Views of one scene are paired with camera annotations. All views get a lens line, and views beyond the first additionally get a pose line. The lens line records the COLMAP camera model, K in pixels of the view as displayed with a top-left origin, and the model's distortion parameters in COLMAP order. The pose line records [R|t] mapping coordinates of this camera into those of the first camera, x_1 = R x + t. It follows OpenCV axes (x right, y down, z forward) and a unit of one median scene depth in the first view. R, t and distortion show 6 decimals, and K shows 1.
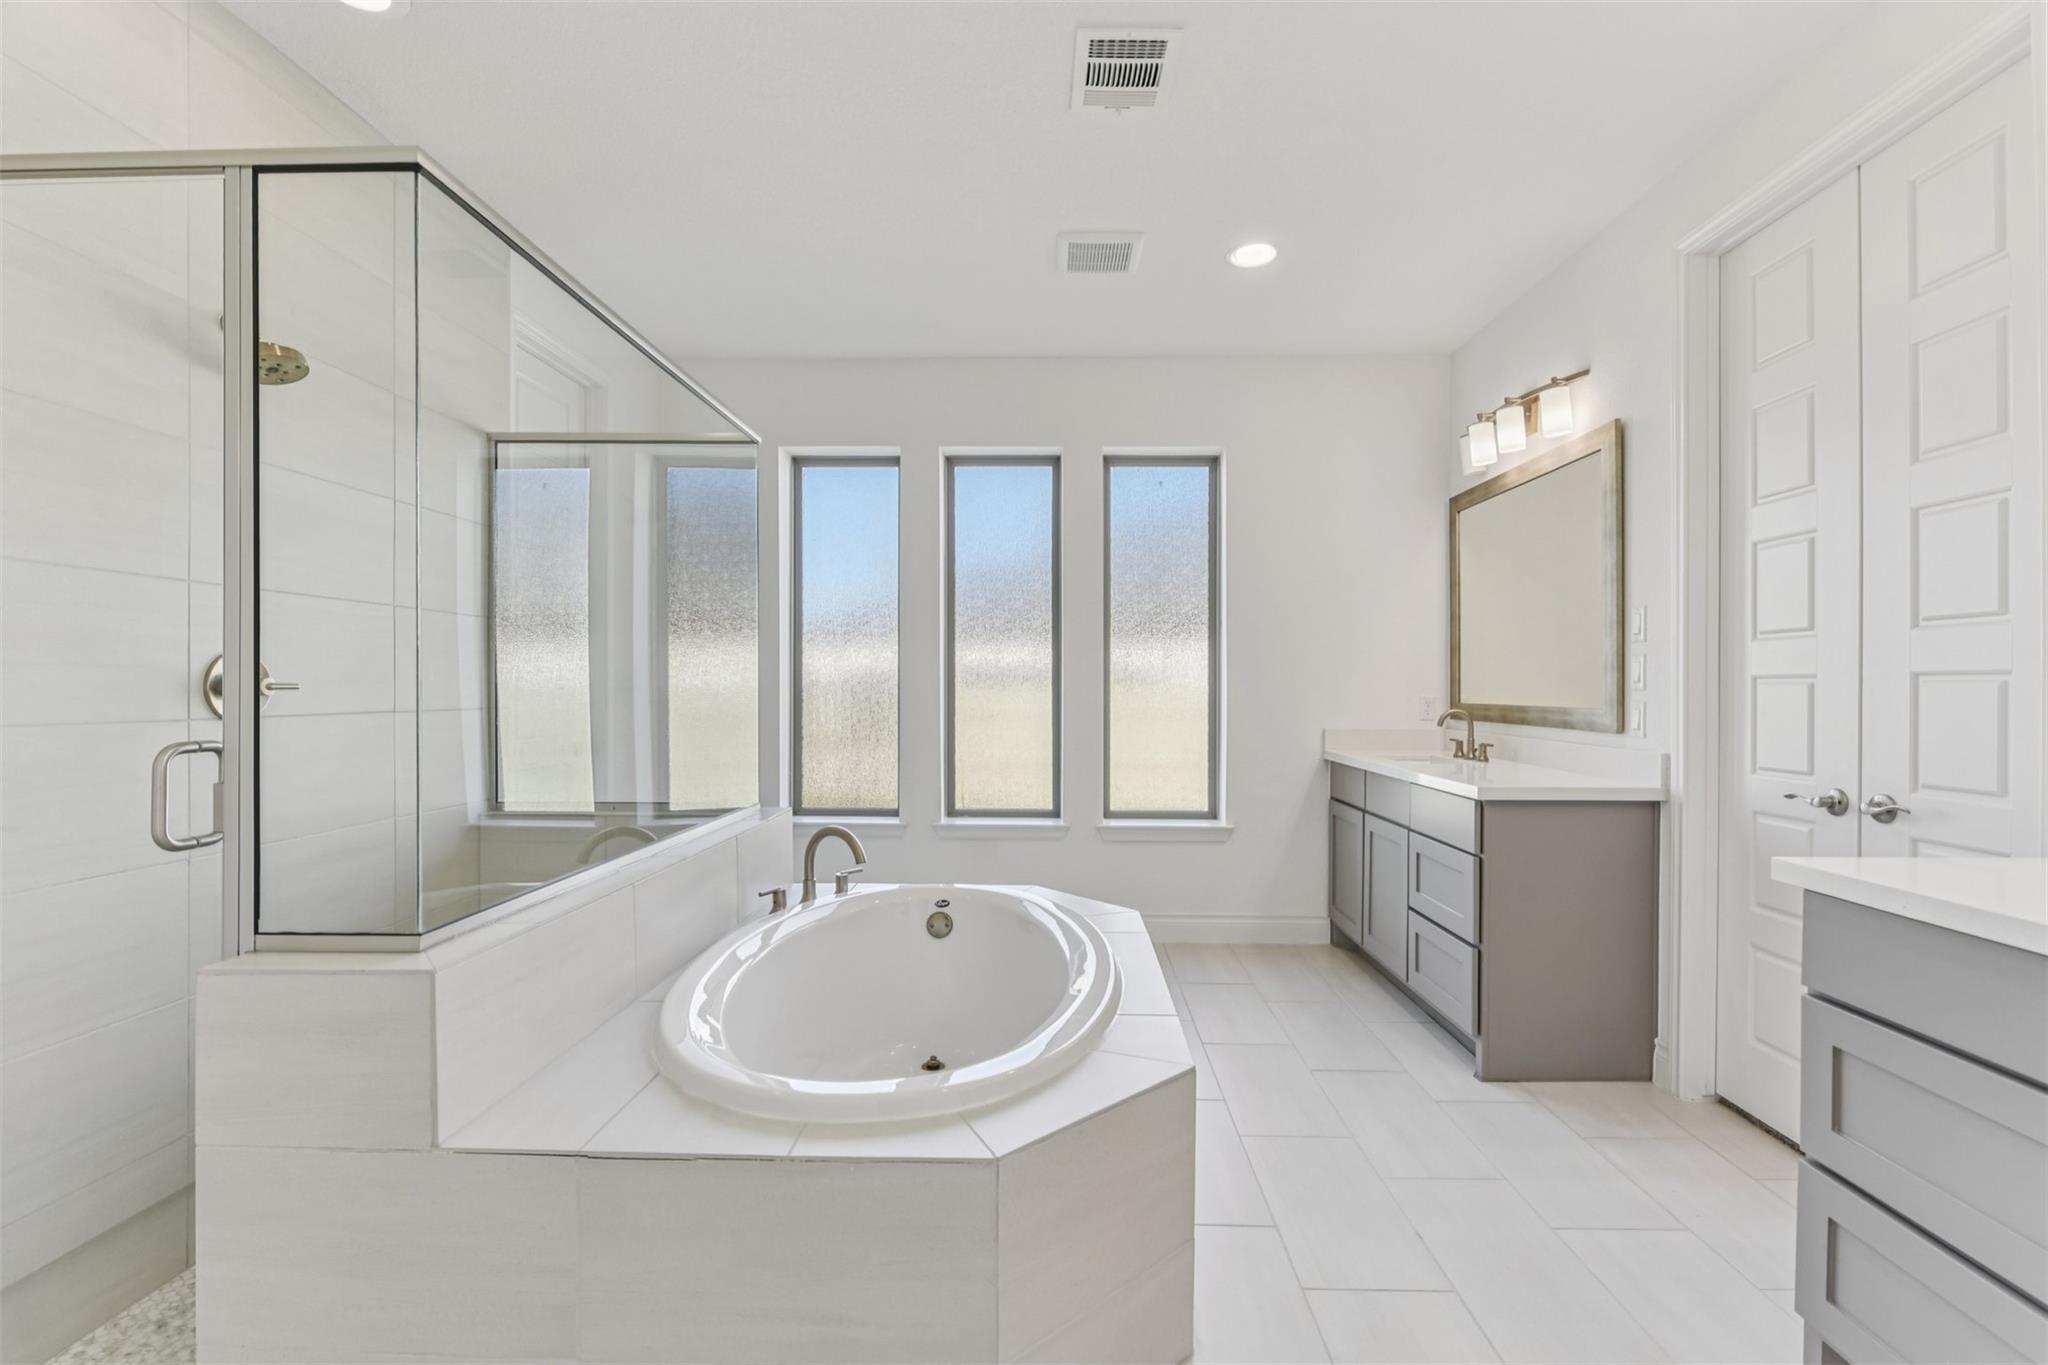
lens RADIAL K [[884.2, 0, 1025.0], [0, 884.2, 685.7], [0, 0, 1]] dist [-0.010281, -0.000119]
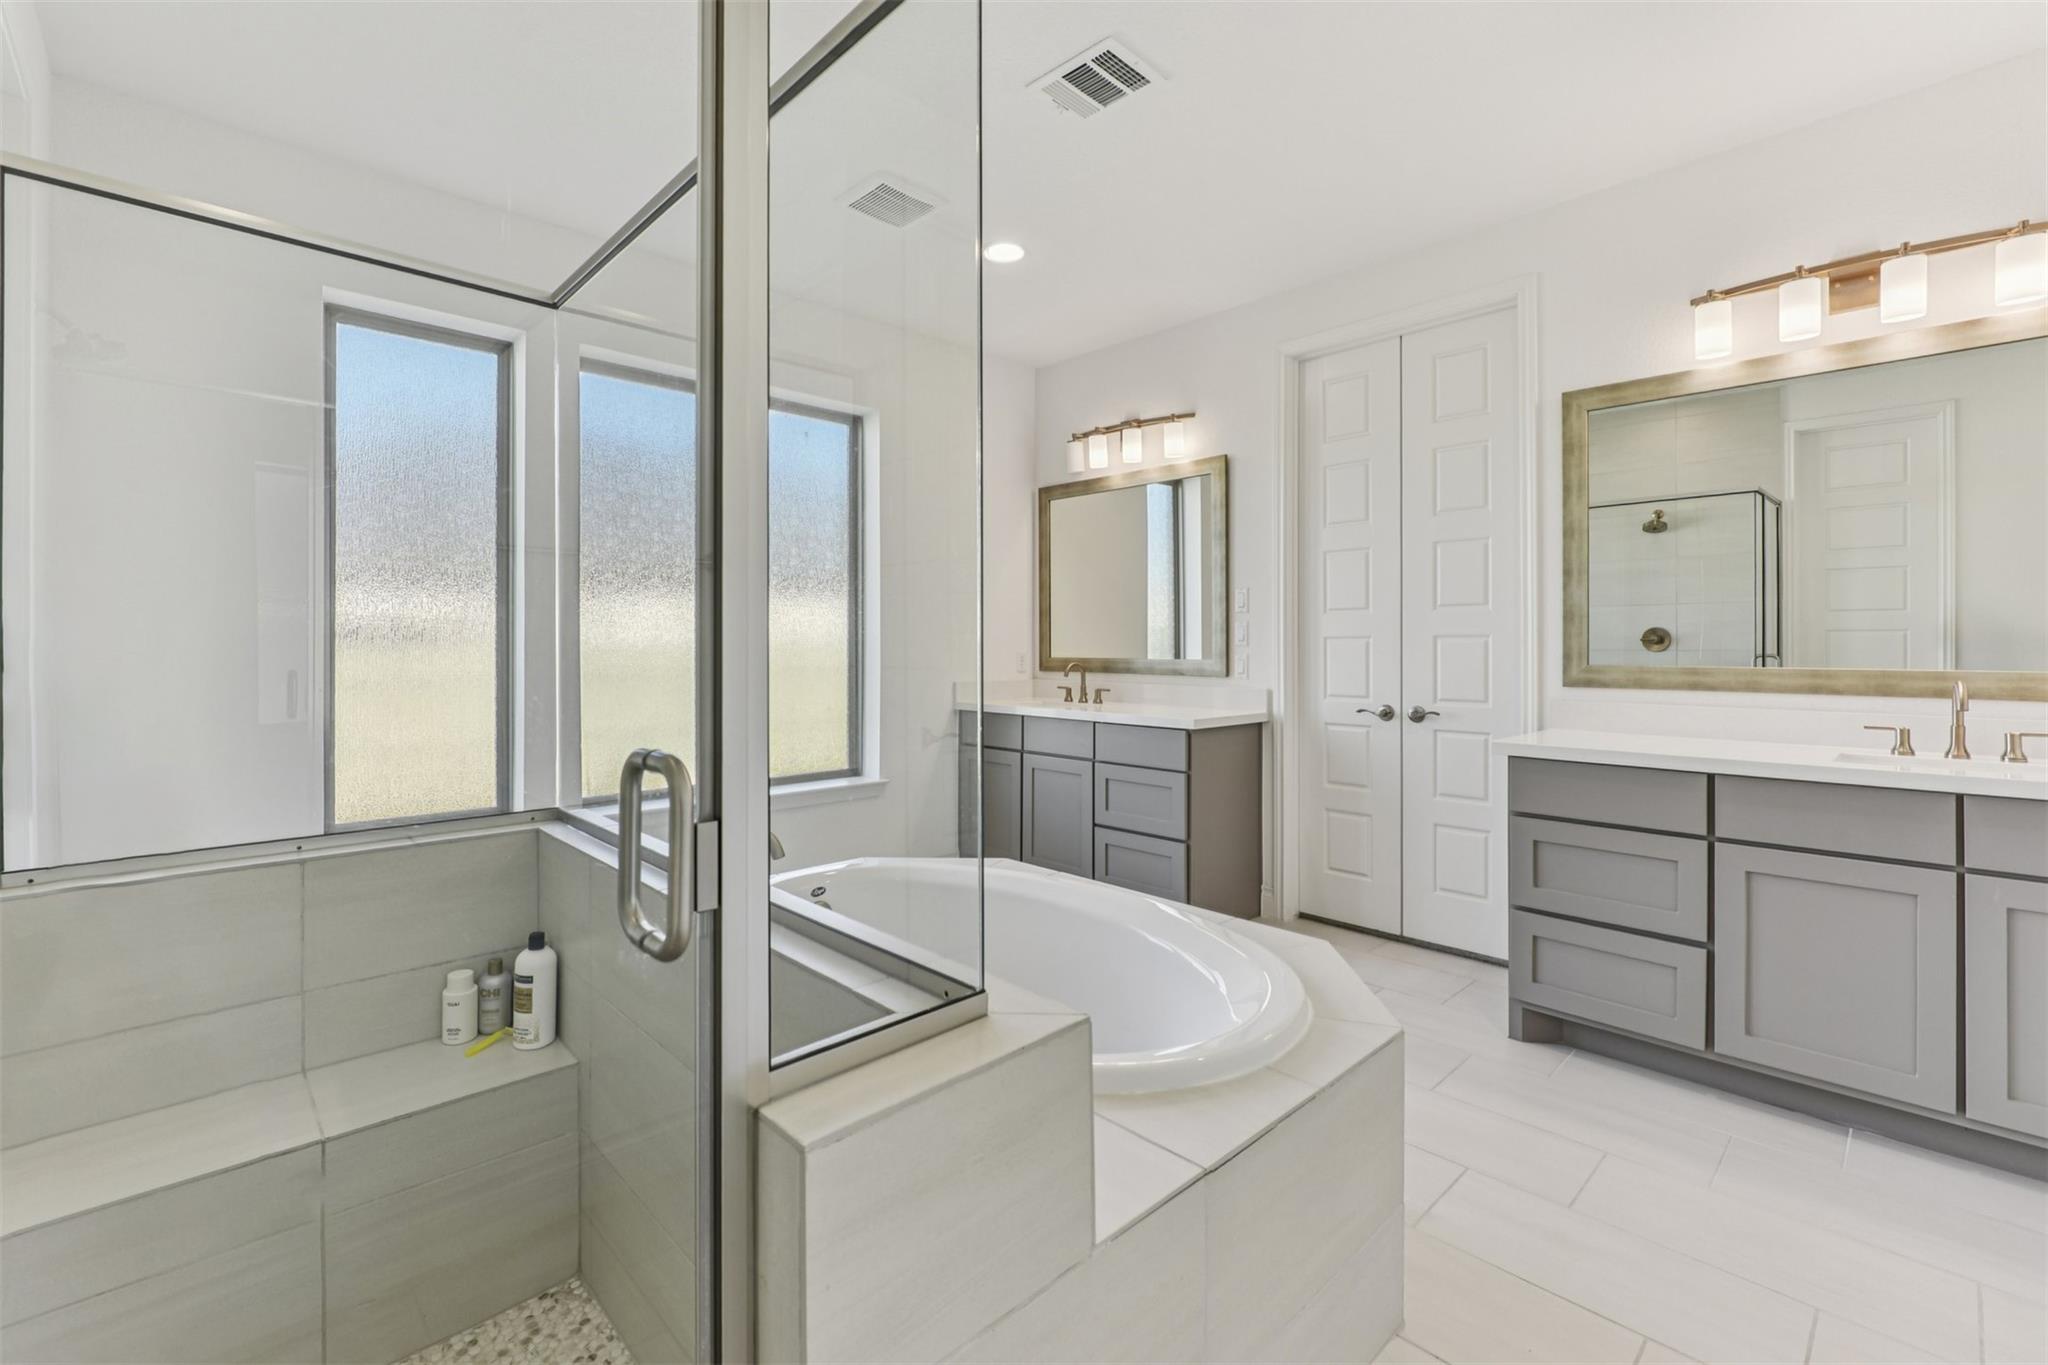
lens RADIAL K [[895.5, 0, 1028.6], [0, 895.5, 641.2], [0, 0, 1]] dist [0.000995, 0.000058]
pose [[0.698079, 0.000120, 0.716020, -0.557080], [0.001370, 0.999998, -0.001502, -0.001704], [-0.716019, 0.002030, 0.698078, 0.215123]]
